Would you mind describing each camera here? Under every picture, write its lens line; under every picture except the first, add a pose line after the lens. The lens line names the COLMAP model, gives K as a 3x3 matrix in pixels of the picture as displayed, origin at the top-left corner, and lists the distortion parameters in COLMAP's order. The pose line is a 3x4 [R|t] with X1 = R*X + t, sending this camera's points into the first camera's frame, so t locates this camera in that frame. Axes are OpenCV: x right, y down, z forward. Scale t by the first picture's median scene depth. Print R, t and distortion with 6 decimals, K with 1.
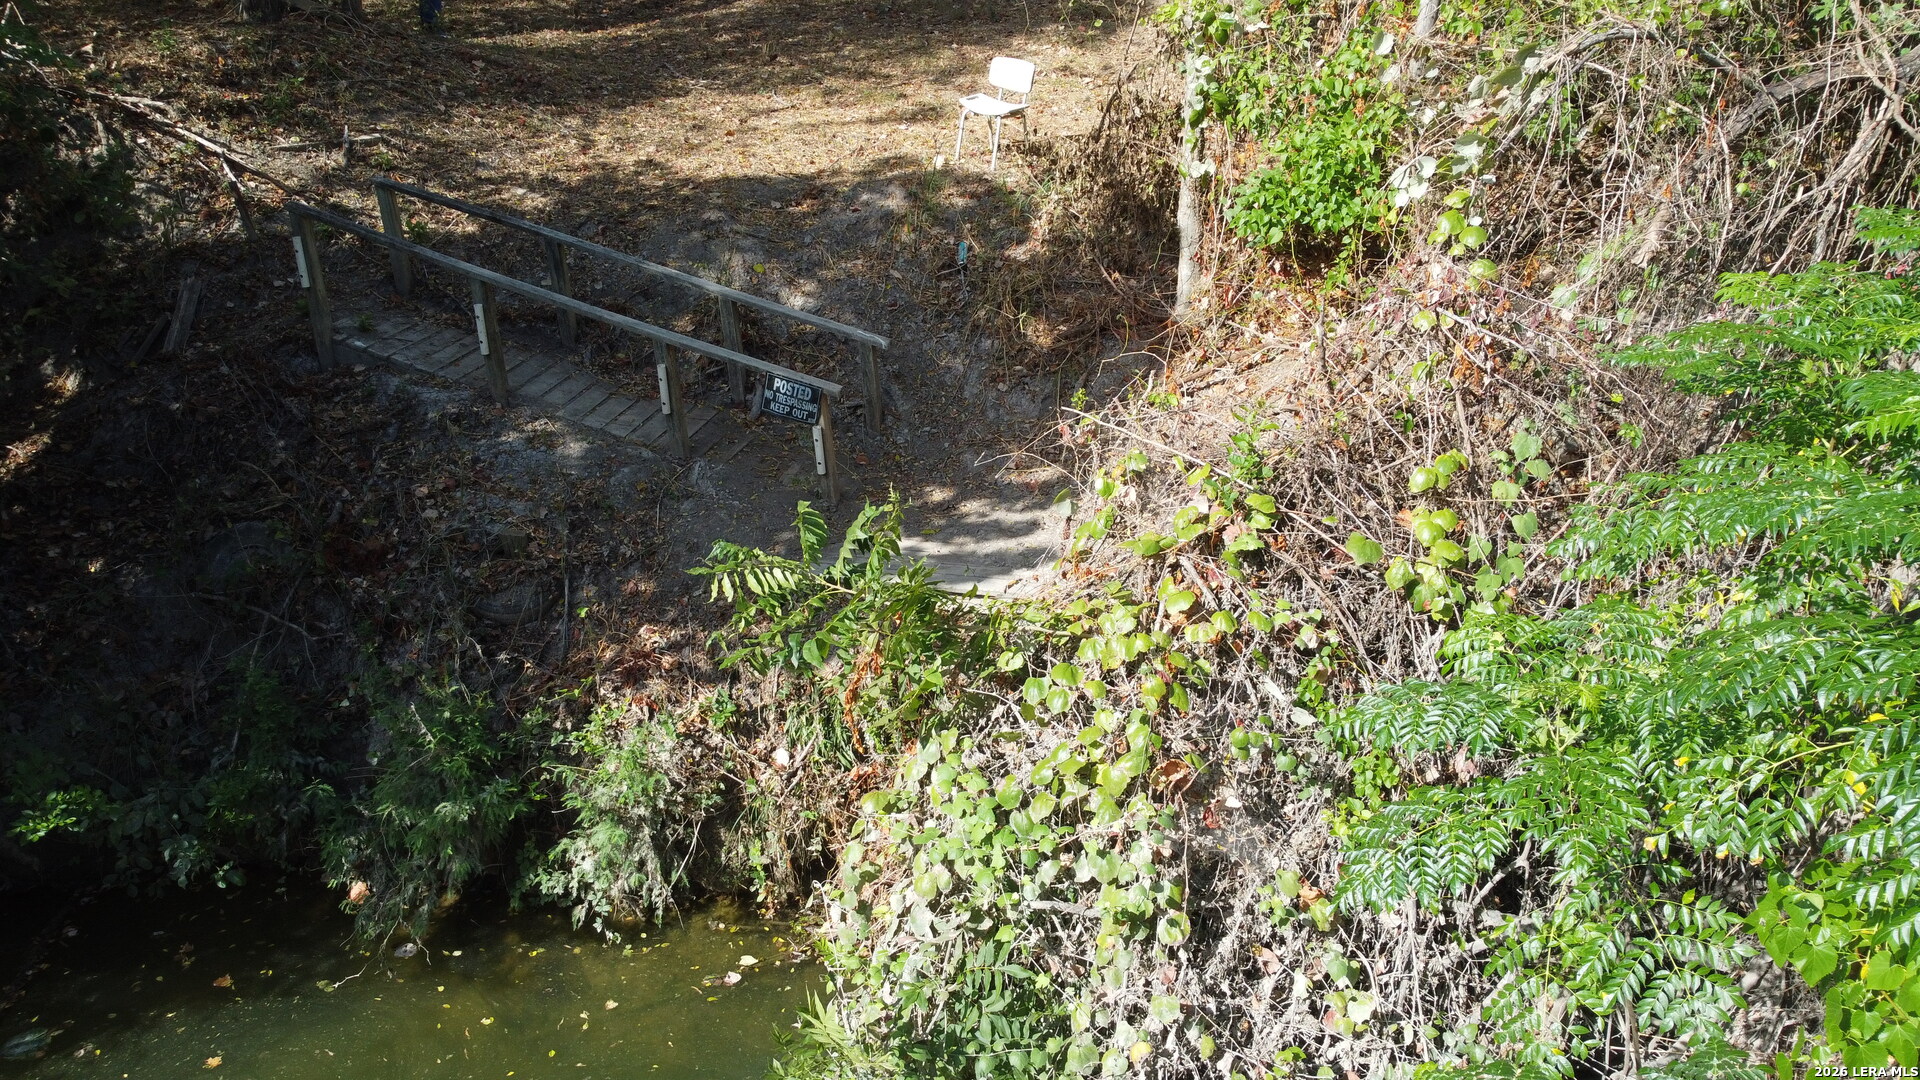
lens RADIAL K [[1457.2, 0, 958.8], [0, 1457.2, 537.7], [0, 0, 1]] dist [-0.003188, -0.003922]
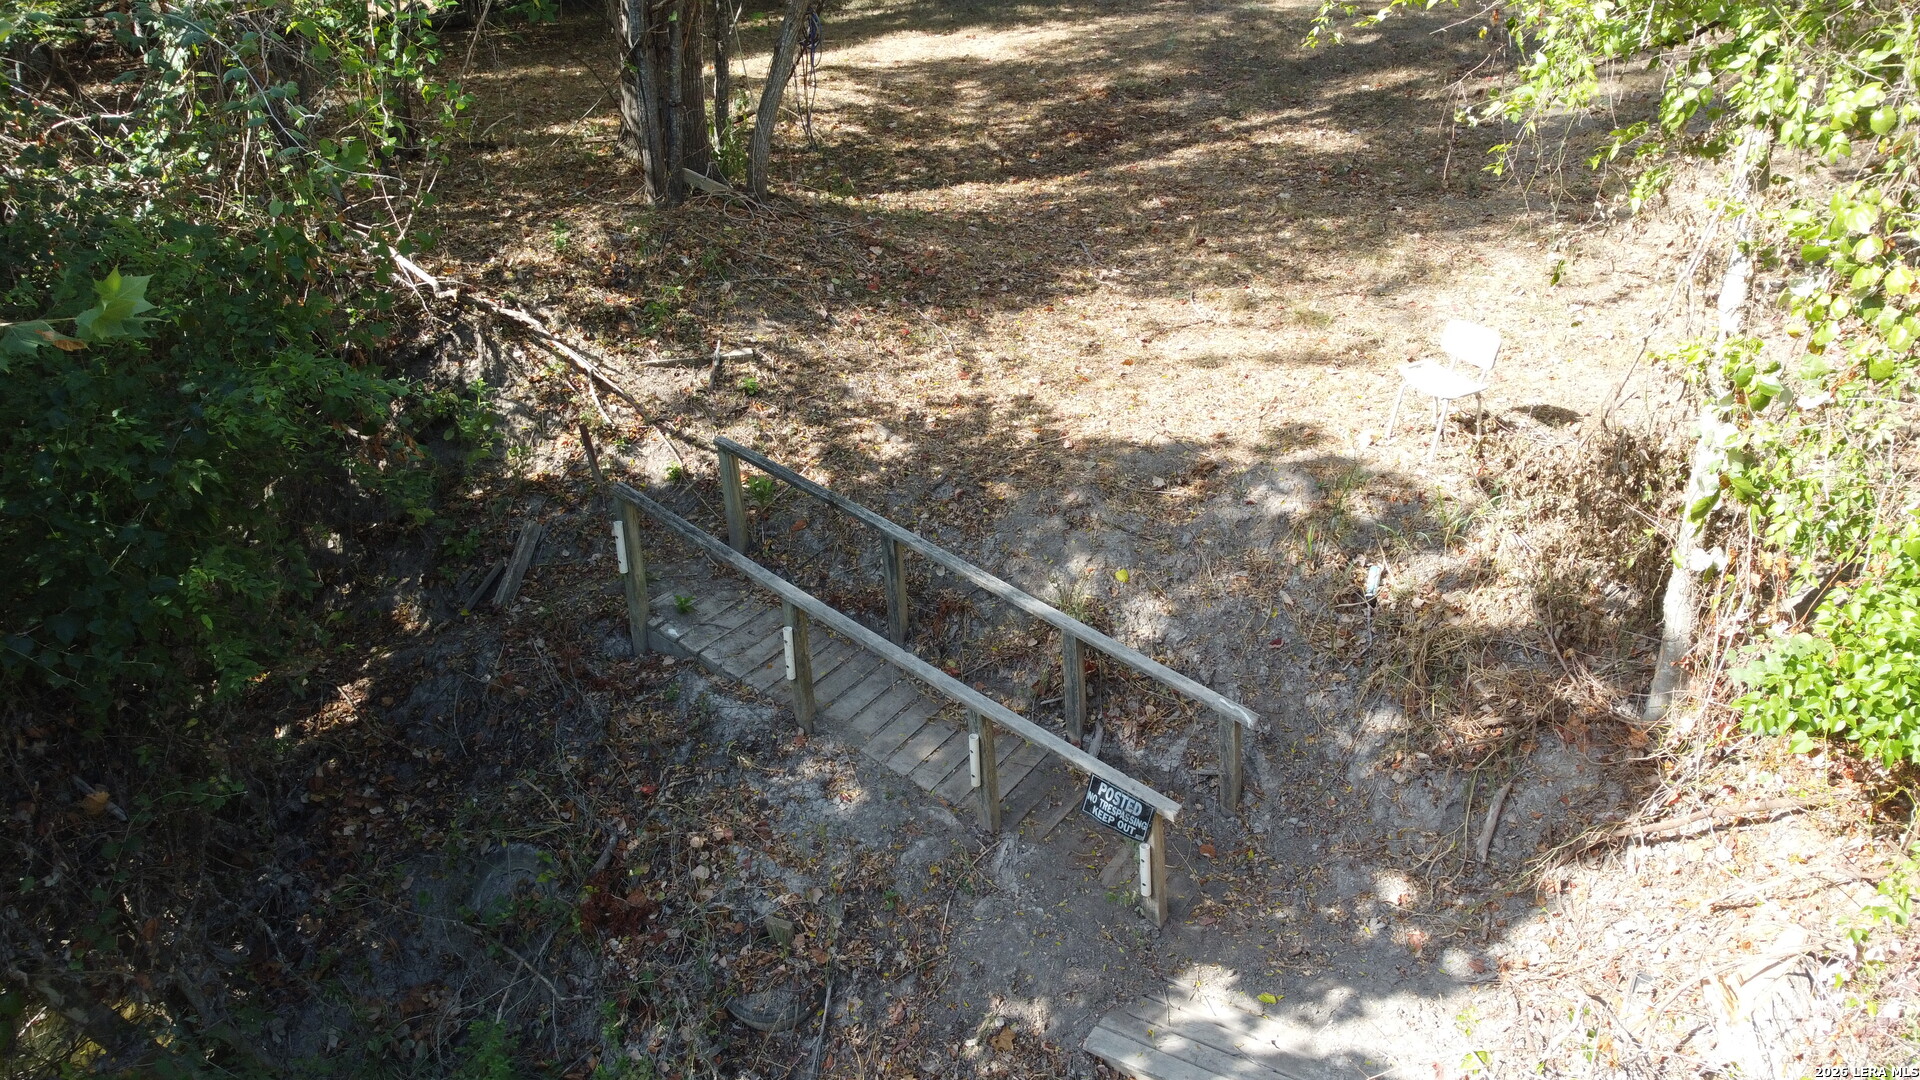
lens RADIAL K [[1457.2, 0, 958.8], [0, 1457.2, 537.7], [0, 0, 1]] dist [-0.003188, -0.003922]
pose [[0.949089, 0.125774, -0.288809, 0.015087], [-0.123732, 0.991991, 0.025396, -0.215925], [0.289690, 0.011632, 0.957050, 0.157637]]
